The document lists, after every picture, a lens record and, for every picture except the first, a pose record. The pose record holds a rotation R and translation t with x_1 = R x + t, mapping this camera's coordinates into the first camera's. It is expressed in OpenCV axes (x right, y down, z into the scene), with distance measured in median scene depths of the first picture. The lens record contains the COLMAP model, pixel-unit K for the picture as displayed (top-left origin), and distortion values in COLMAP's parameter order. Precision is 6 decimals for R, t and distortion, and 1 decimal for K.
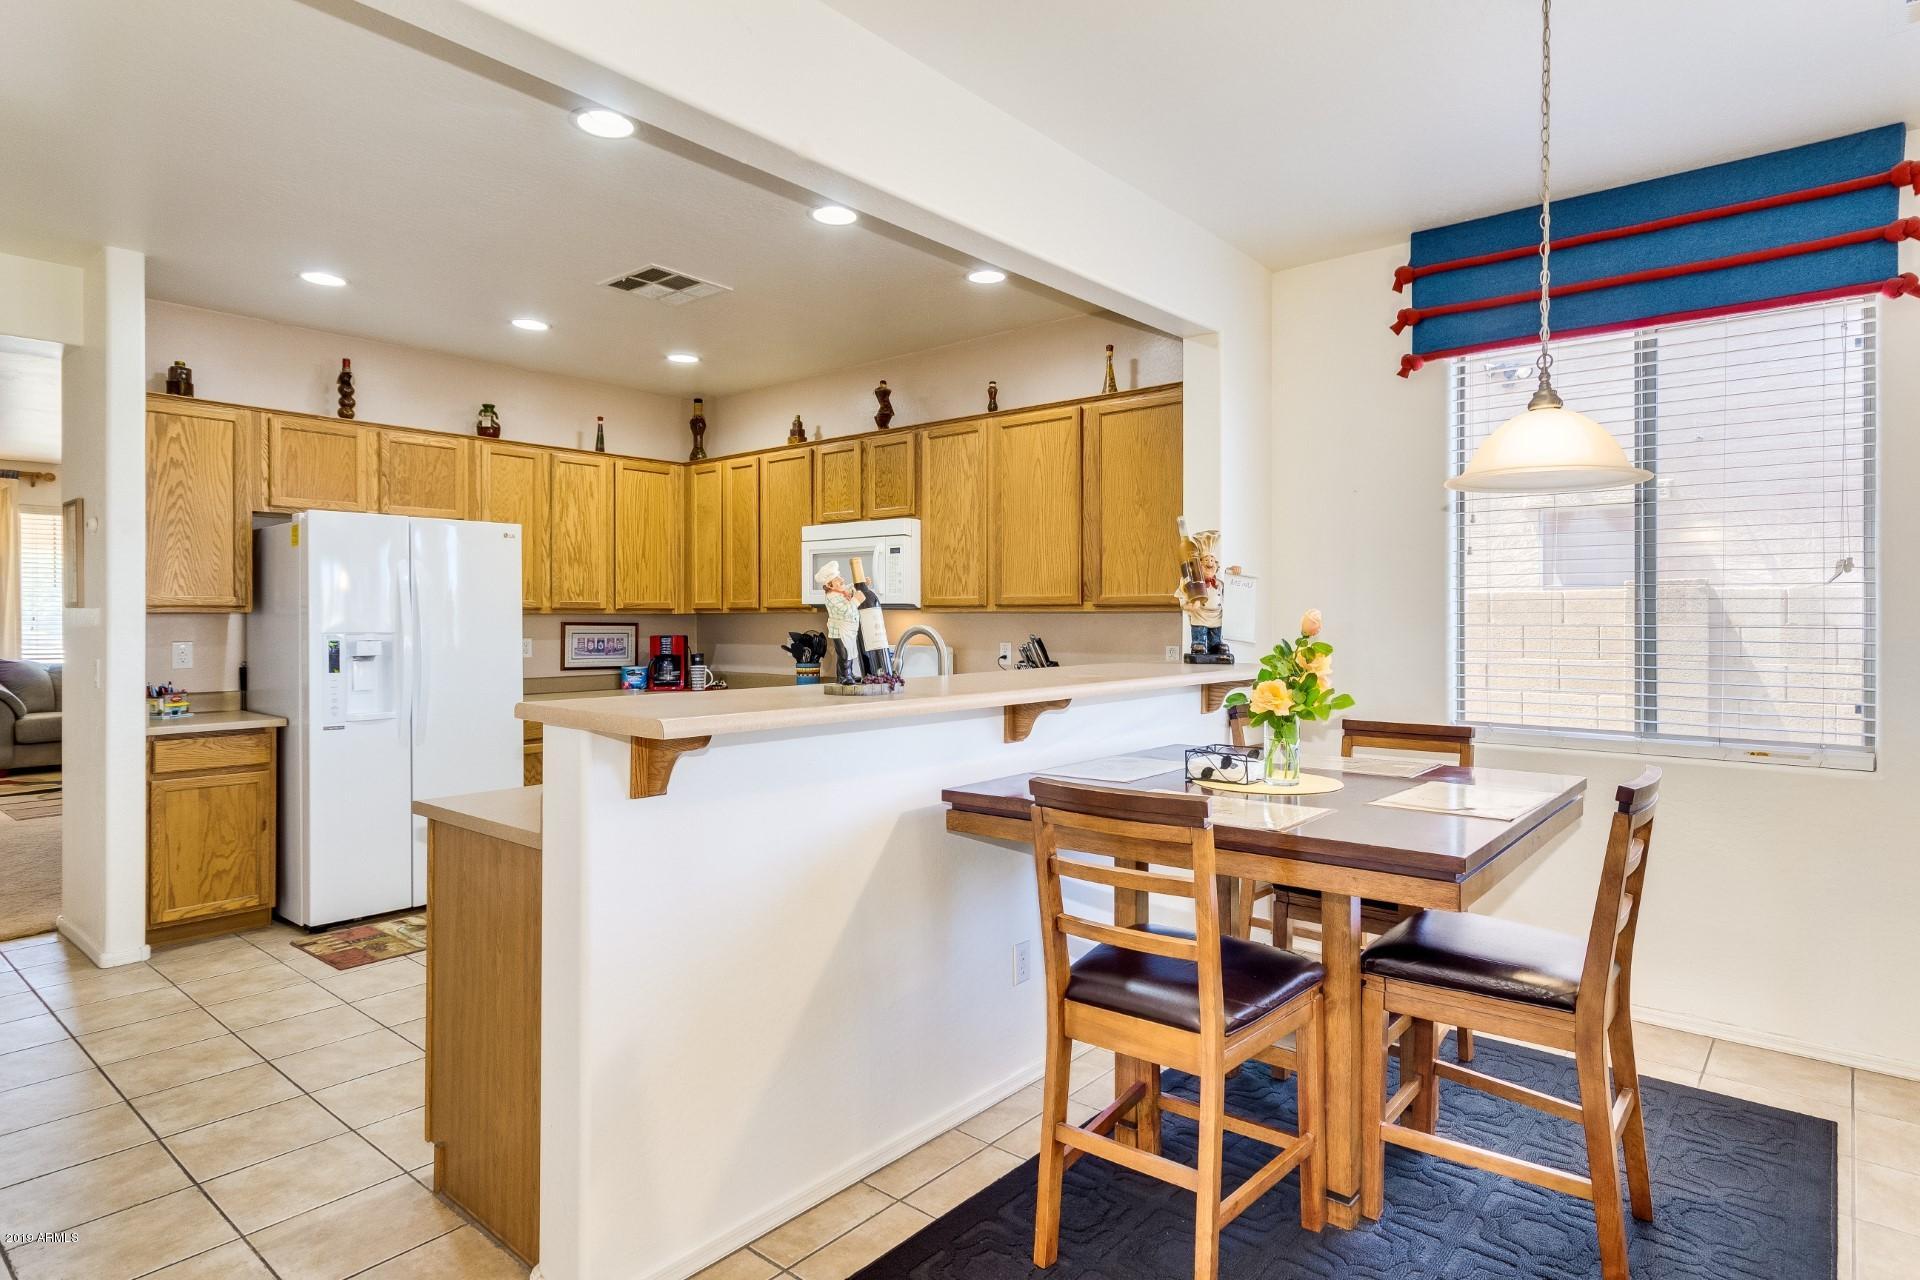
lens RADIAL K [[982.6, 0, 952.6], [0, 982.6, 630.2], [0, 0, 1]] dist [0.003912, -0.003034]
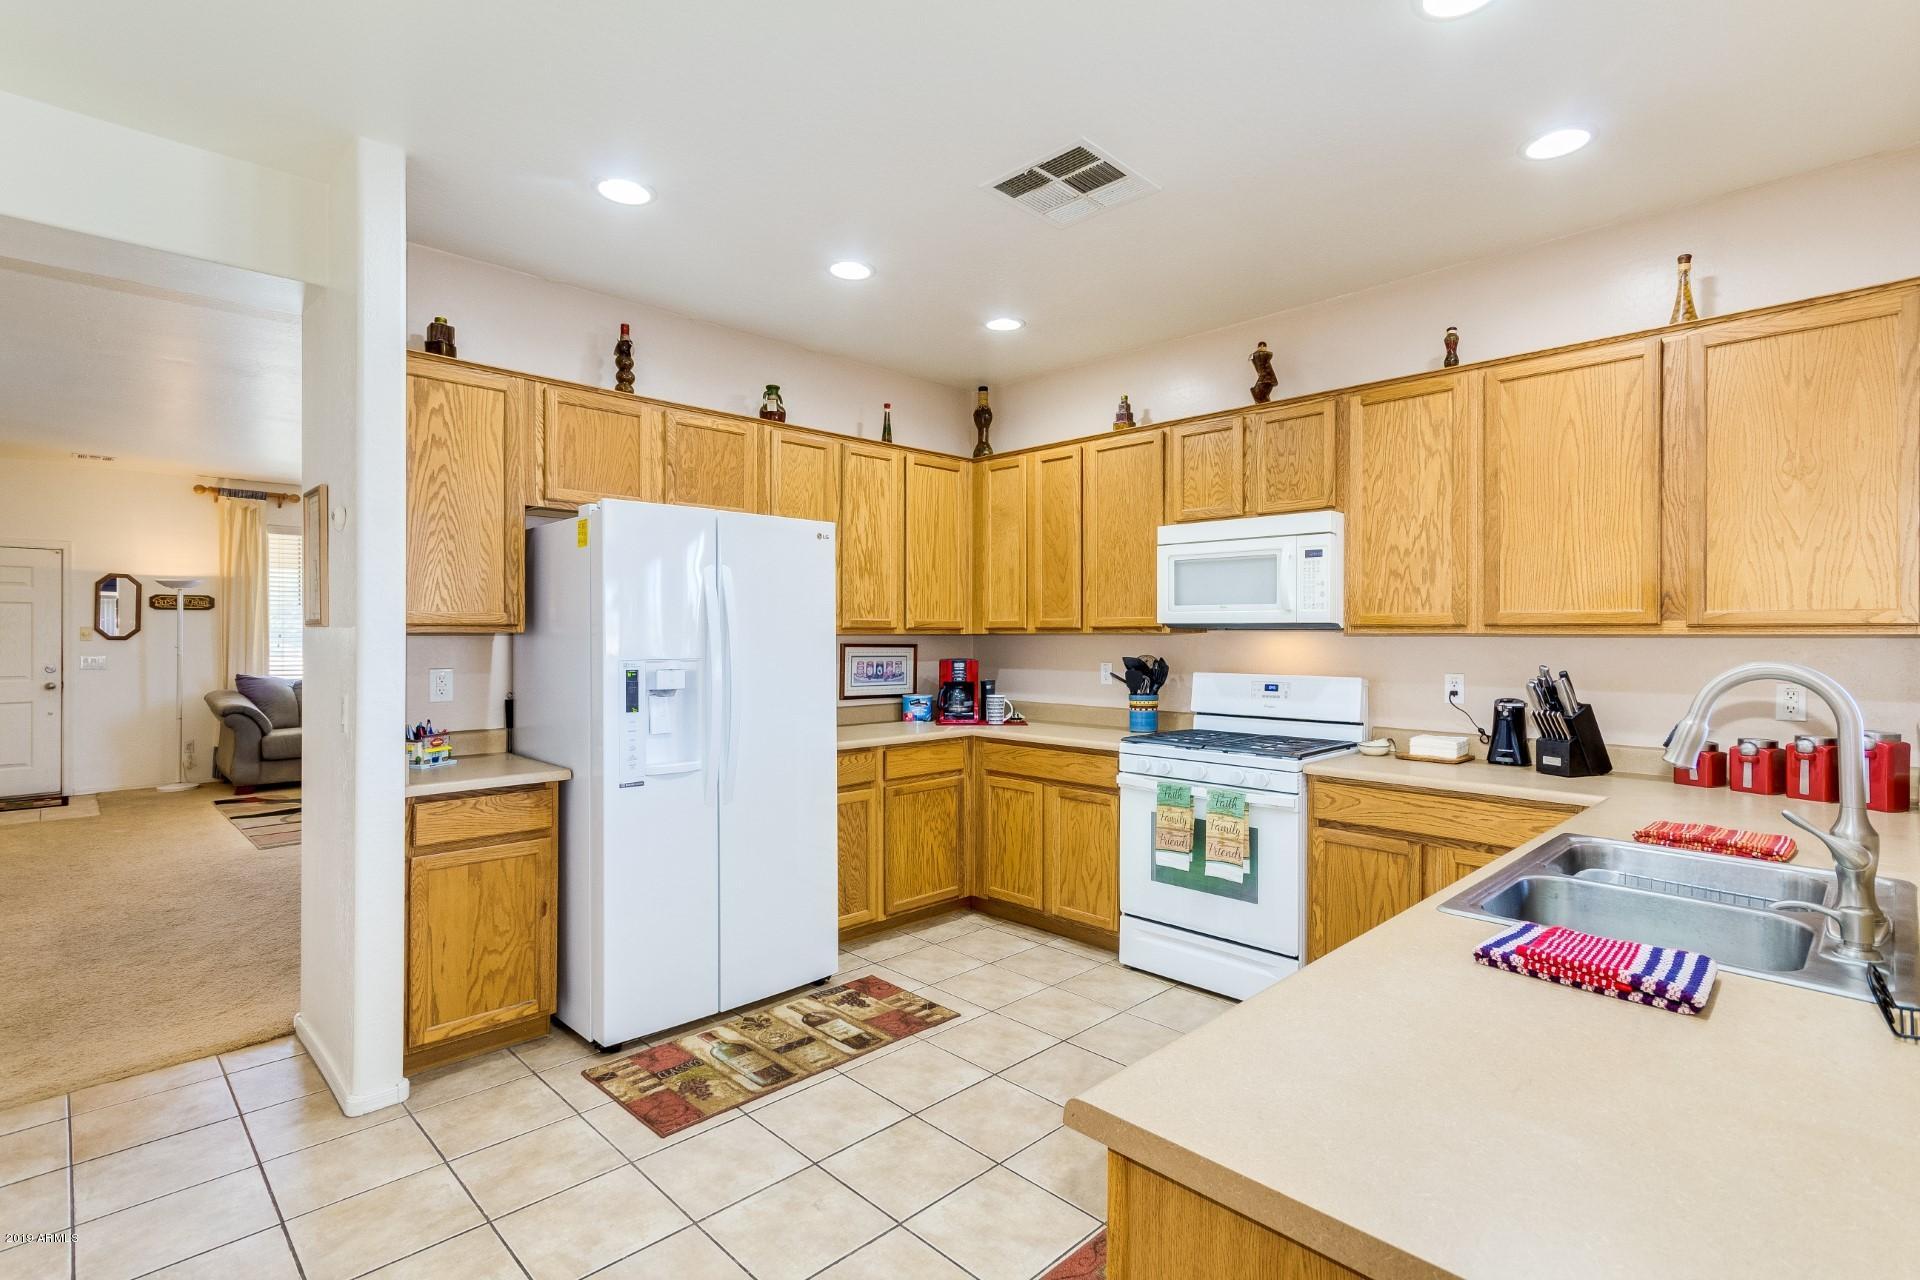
lens RADIAL K [[880.8, 0, 966.7], [0, 880.8, 646.5], [0, 0, 1]] dist [0.003146, 0.000512]
pose [[0.995576, 0.004262, -0.093867, -0.267784], [-0.004221, 0.999991, 0.000632, -0.008011], [0.093869, -0.000233, 0.995585, 0.300029]]
